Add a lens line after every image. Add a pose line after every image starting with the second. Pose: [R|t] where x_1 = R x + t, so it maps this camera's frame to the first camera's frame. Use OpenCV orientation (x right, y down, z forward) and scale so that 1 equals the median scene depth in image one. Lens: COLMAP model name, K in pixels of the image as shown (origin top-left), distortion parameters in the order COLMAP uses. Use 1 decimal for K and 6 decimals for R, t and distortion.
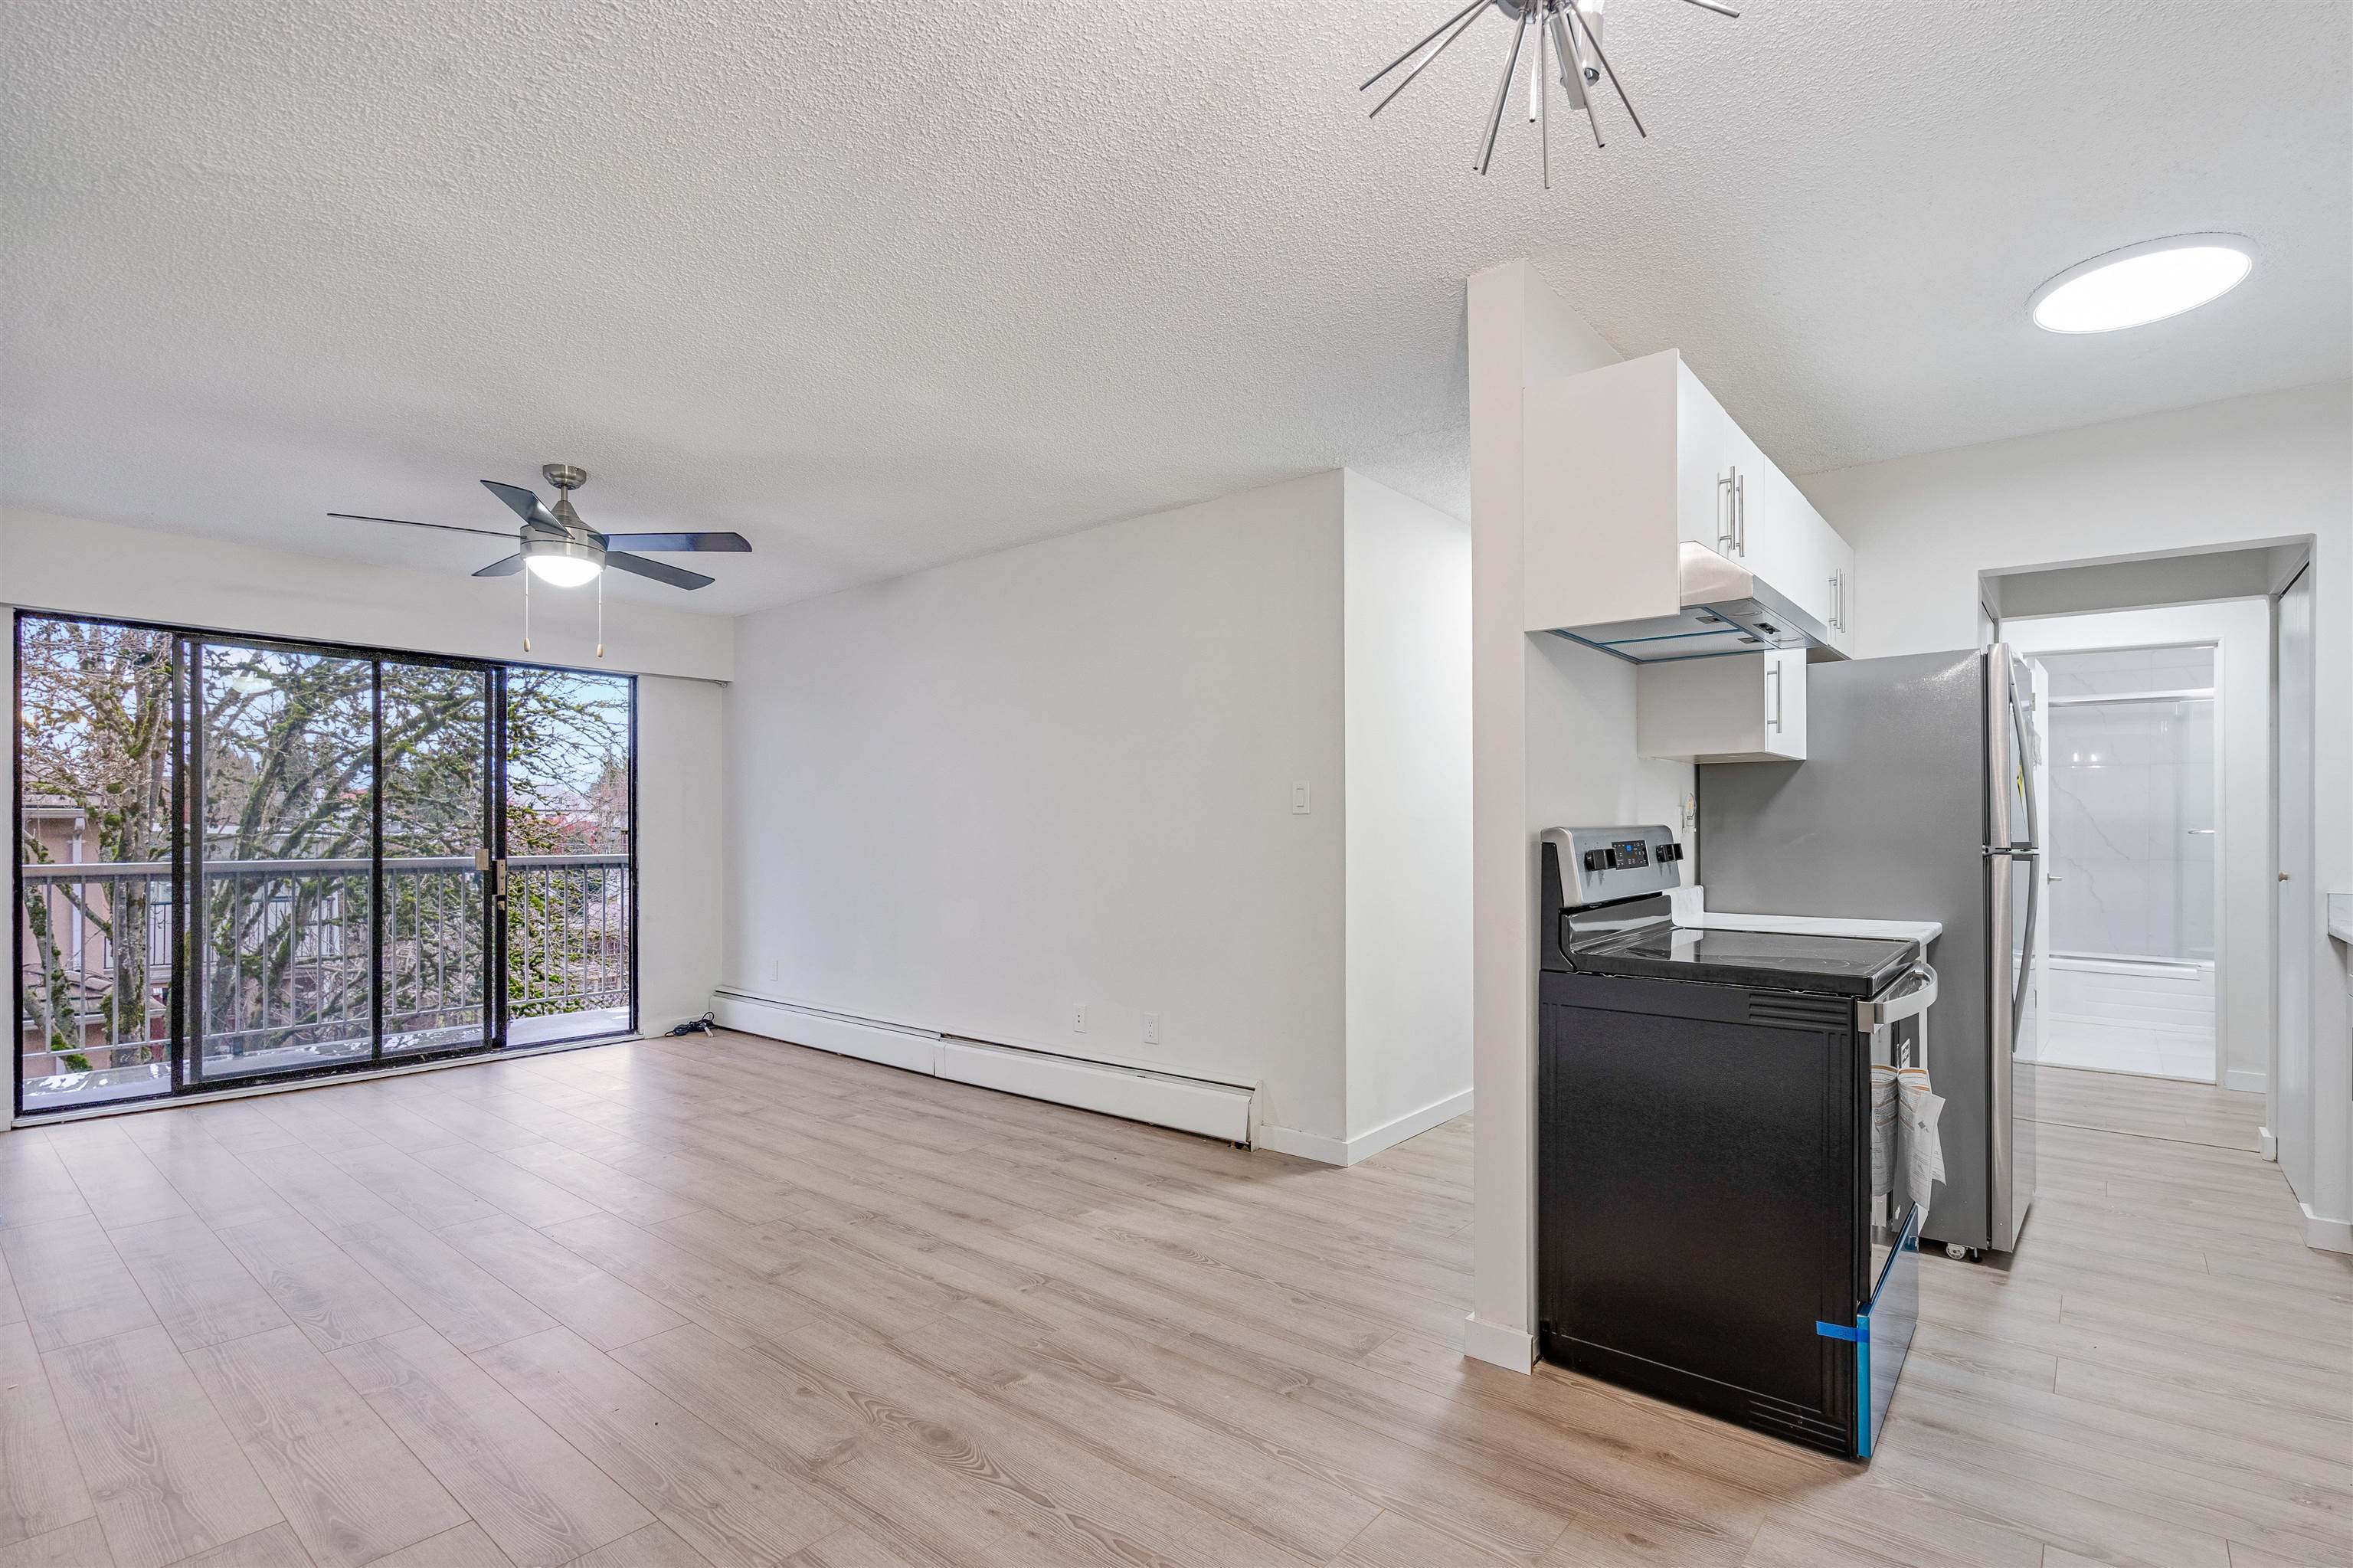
lens RADIAL K [[1096.6, 0, 1210.2], [0, 1096.6, 823.3], [0, 0, 1]] dist [-0.001623, -0.000205]
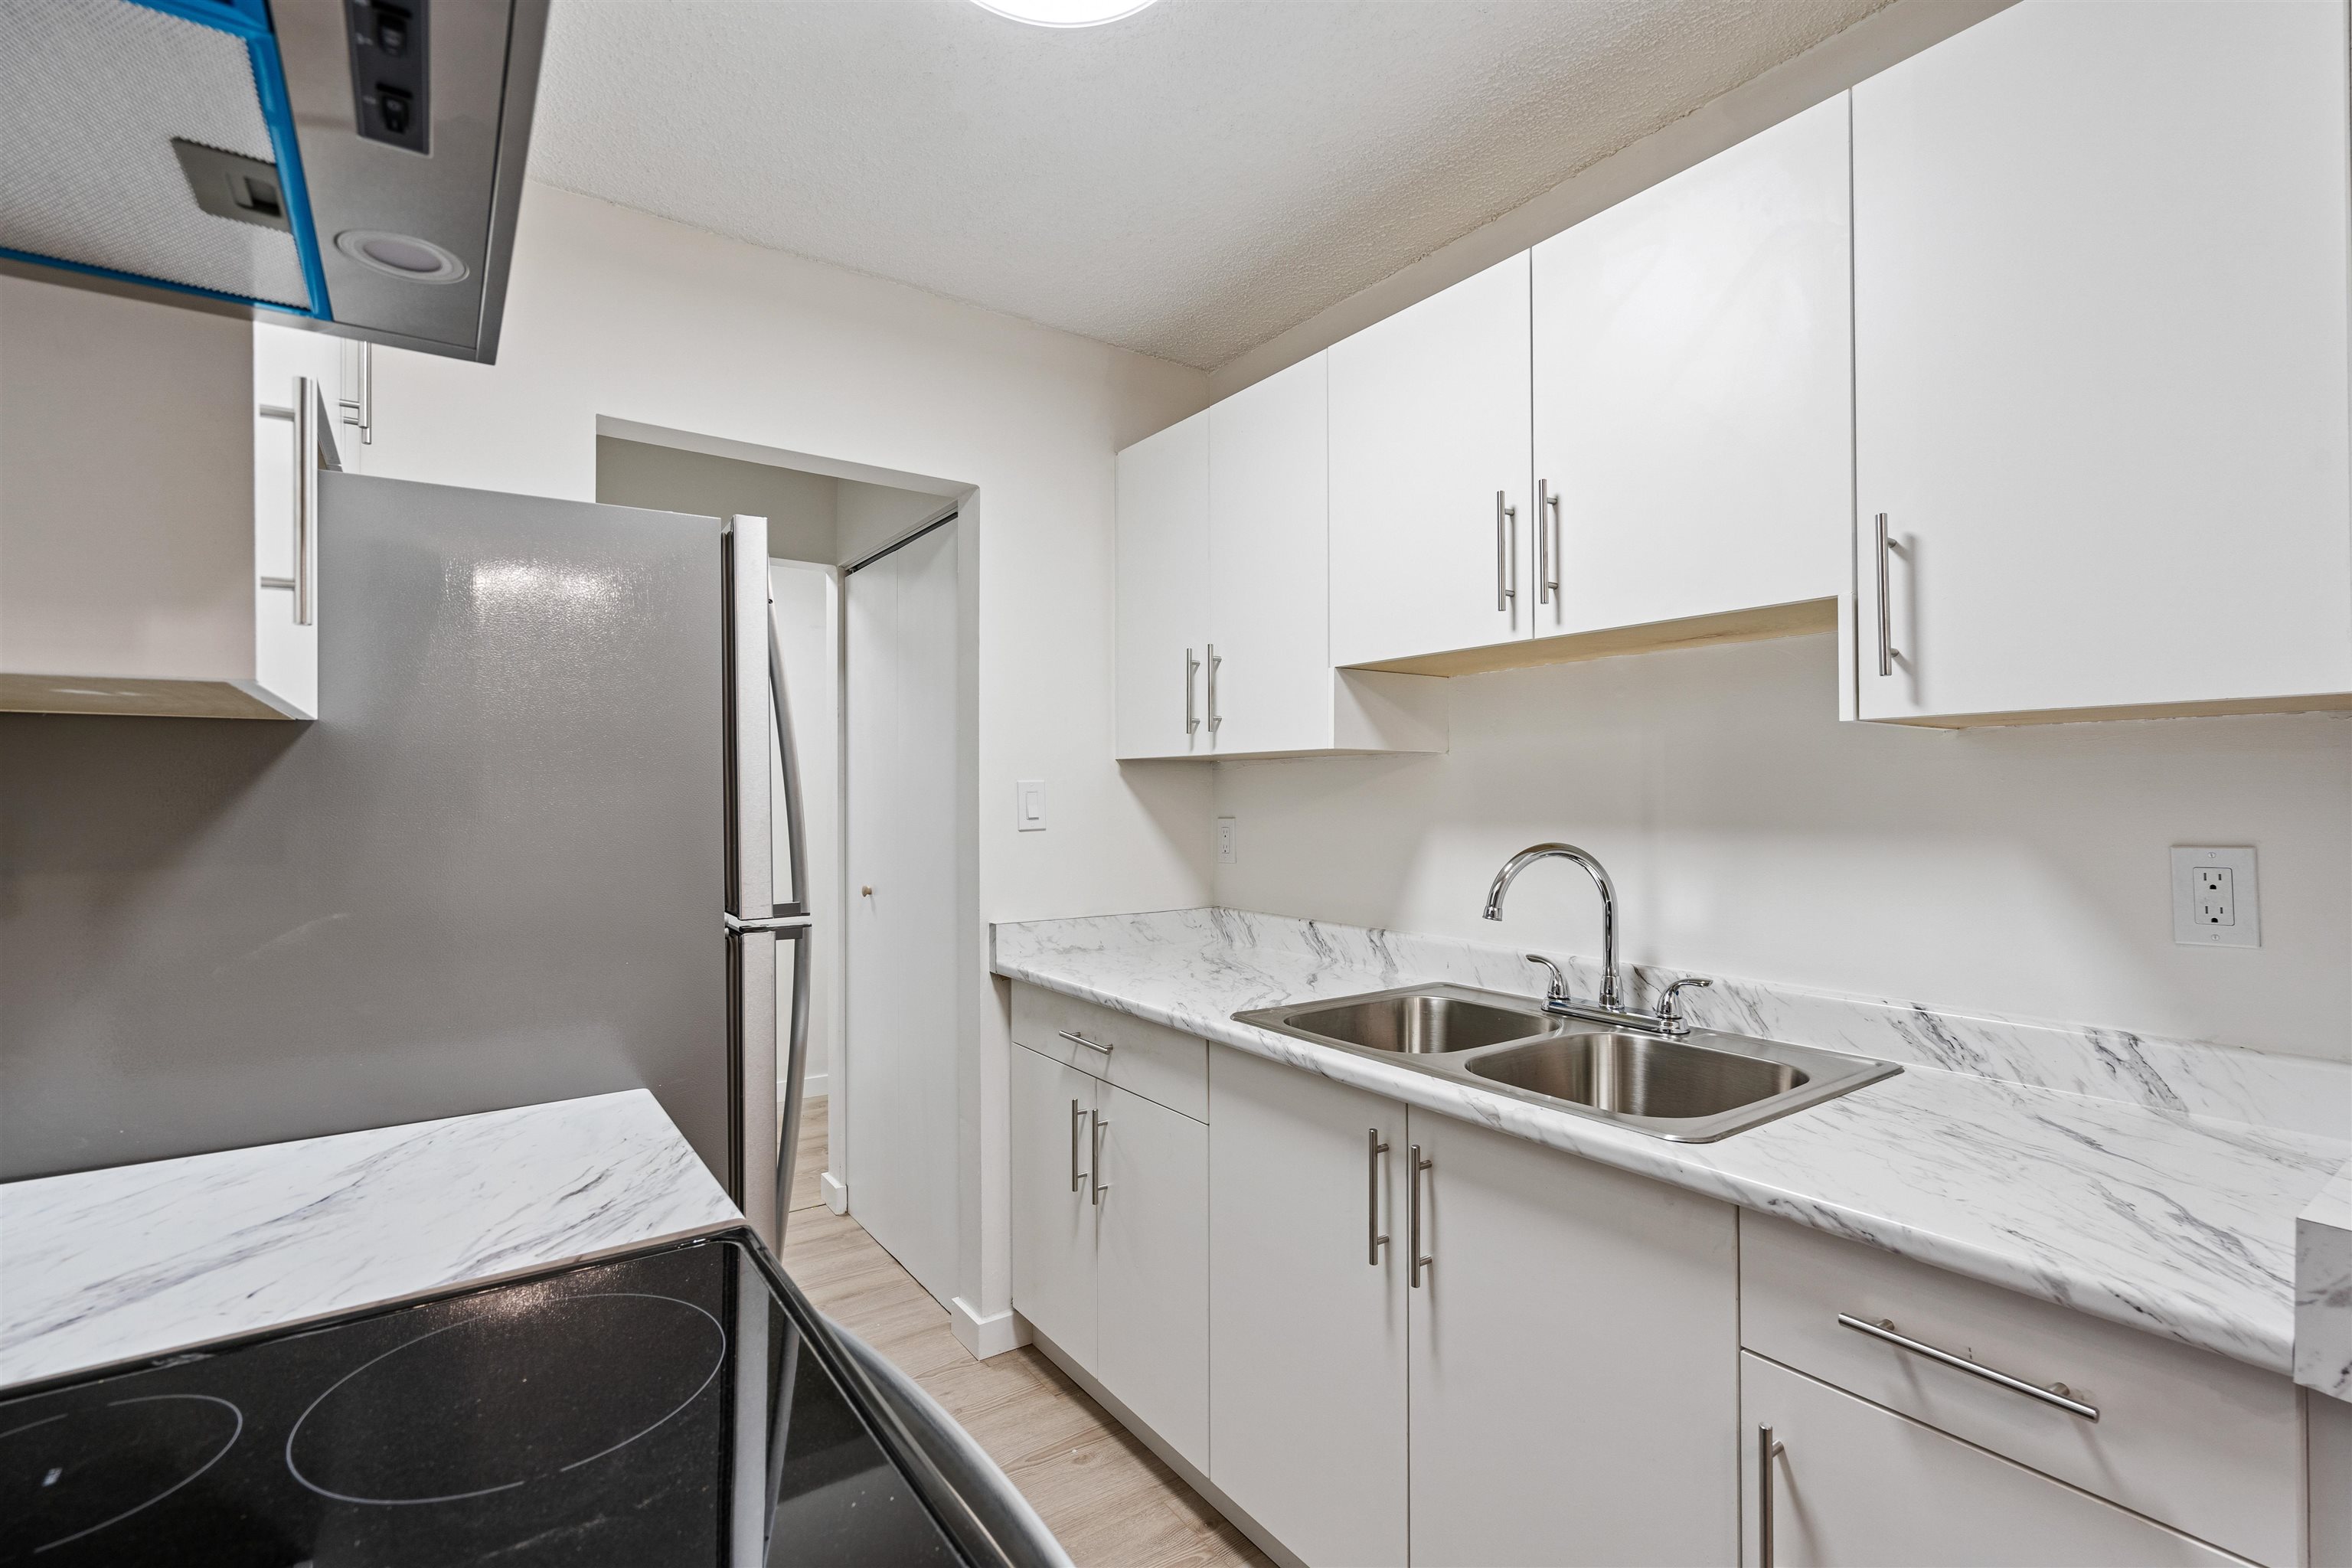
lens RADIAL K [[1061.9, 0, 1176.0], [0, 1061.9, 784.0], [0, 0, 1]] dist [-0.002910, 0.000129]
pose [[0.275697, 0.007666, 0.961214, 0.278478], [0.002989, 0.999957, -0.008832, -0.032635], [-0.961240, 0.005308, 0.275662, 0.626914]]
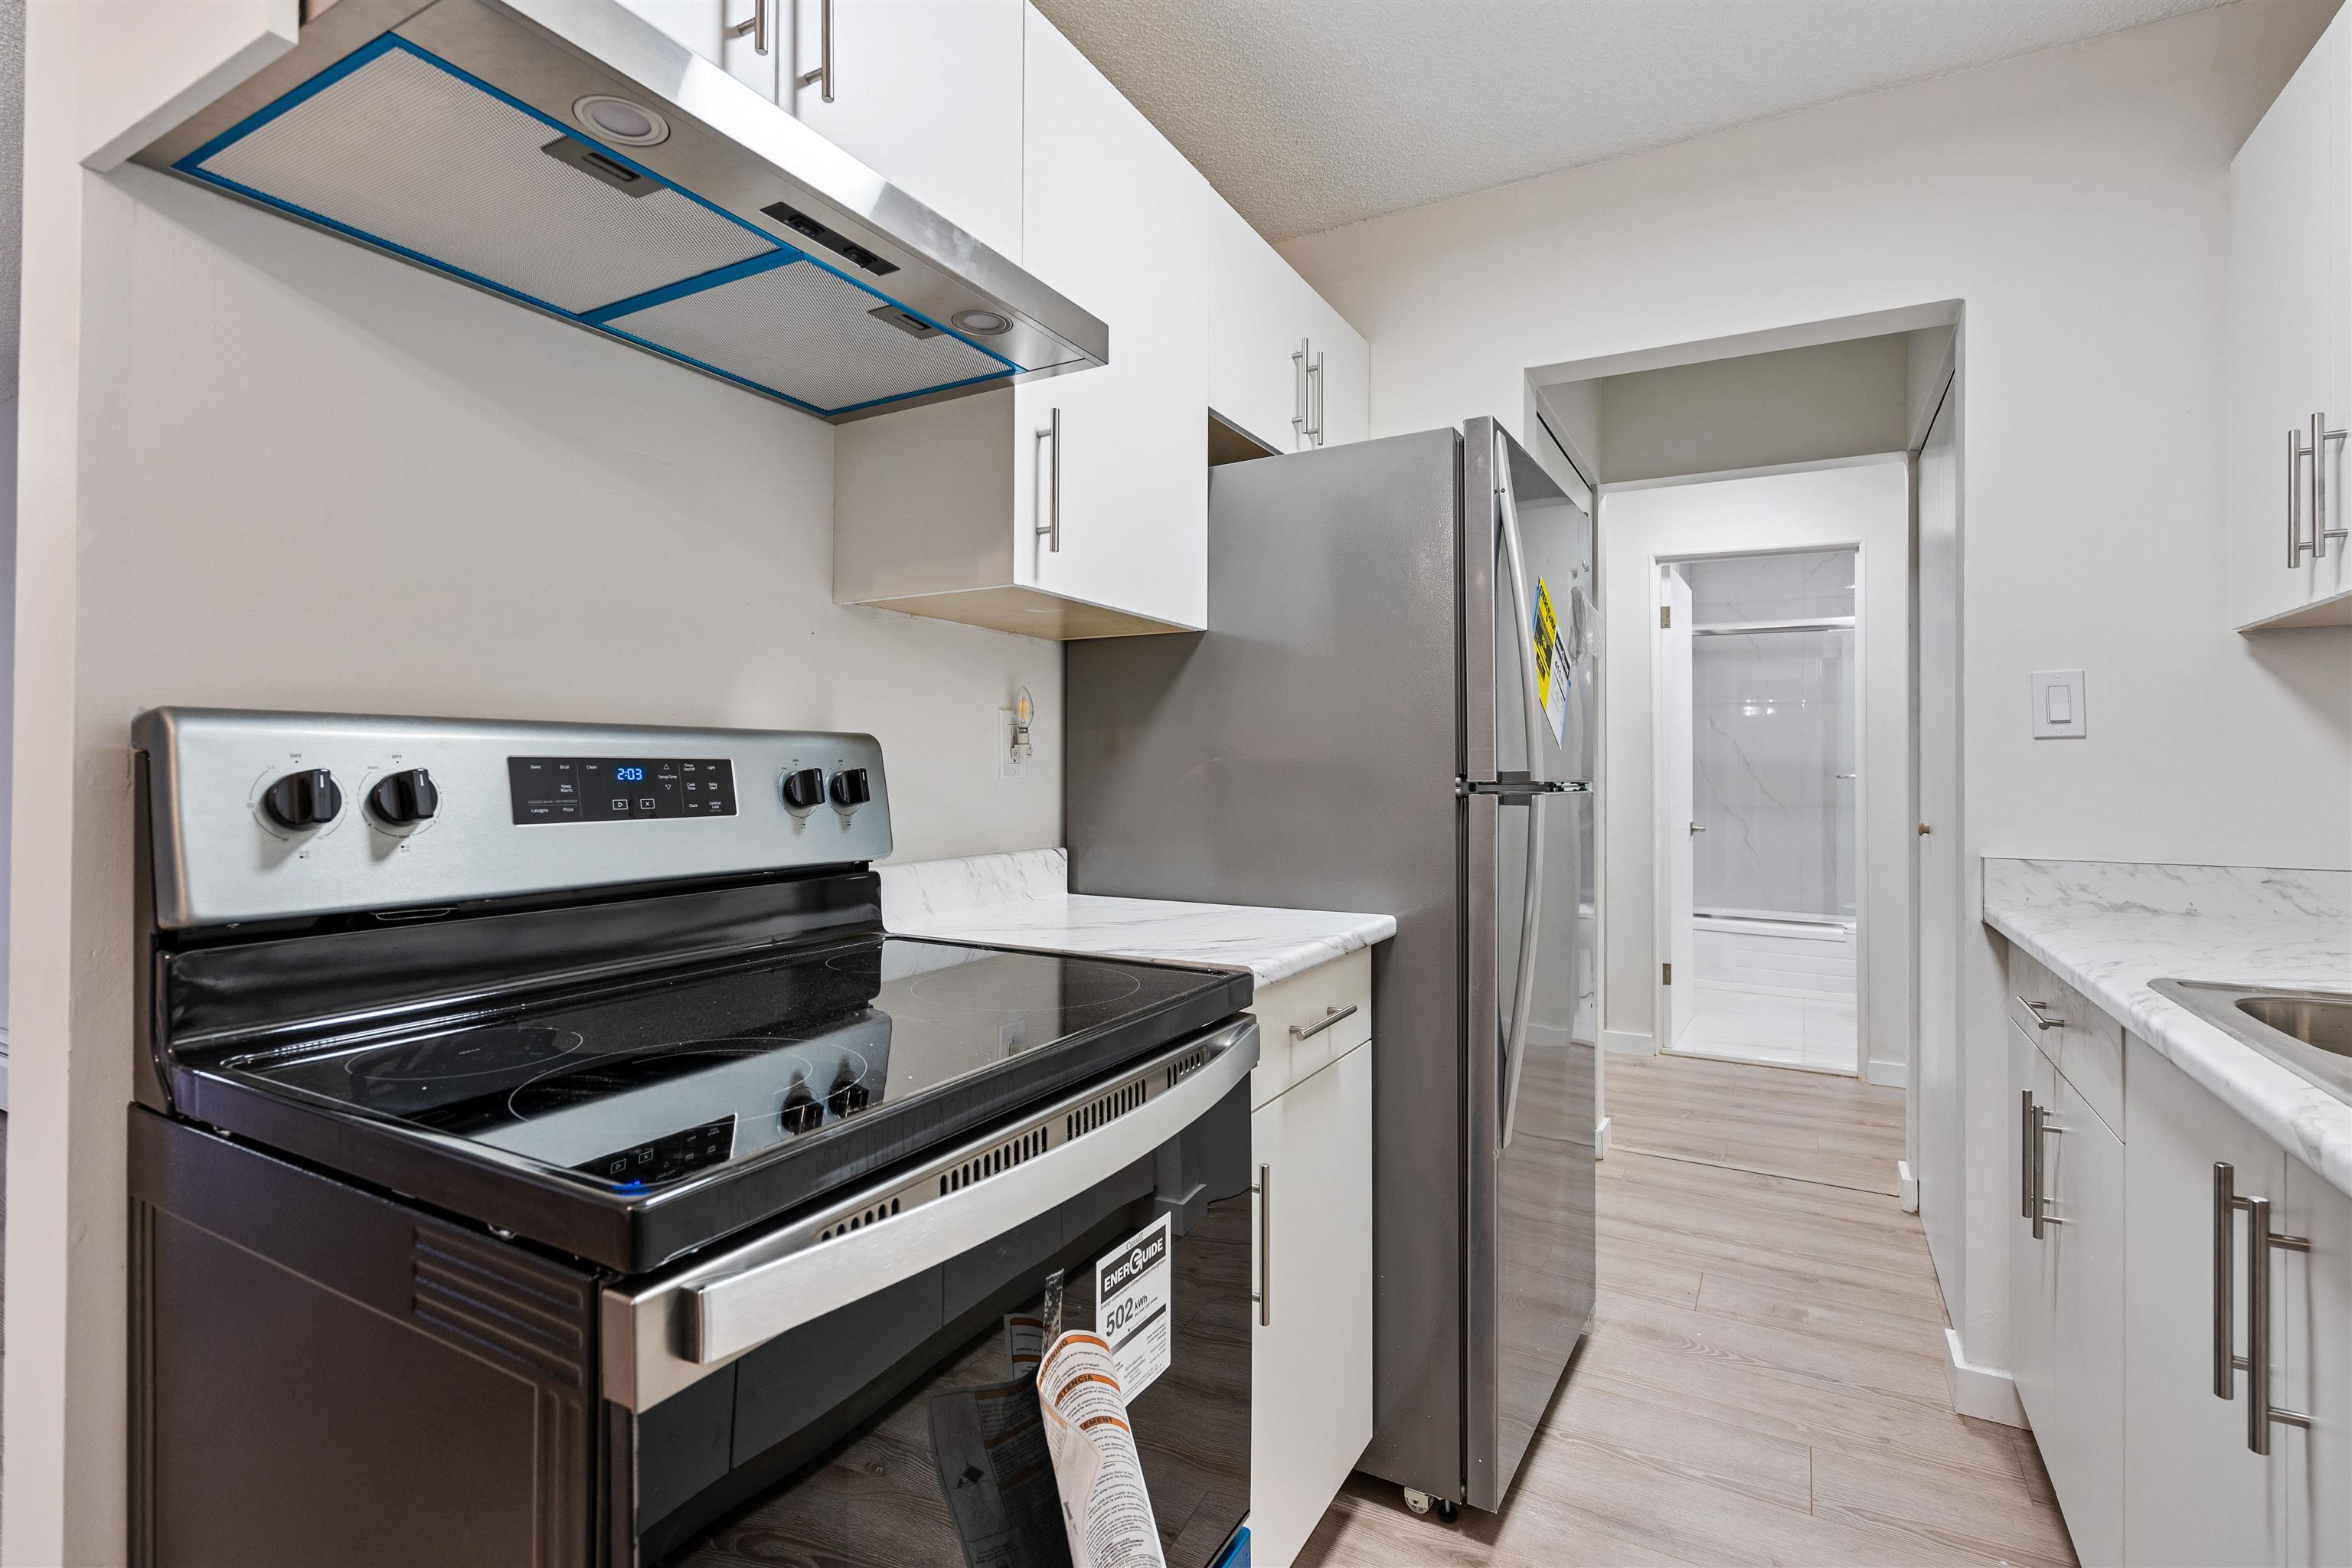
lens RADIAL K [[1082.8, 0, 1195.3], [0, 1082.8, 758.3], [0, 0, 1]] dist [-0.003492, 0.000808]
pose [[0.984253, 0.007867, 0.176592, 0.445127], [-0.005687, 0.999901, -0.012847, 0.017108], [-0.176676, 0.011641, 0.984200, 0.447451]]
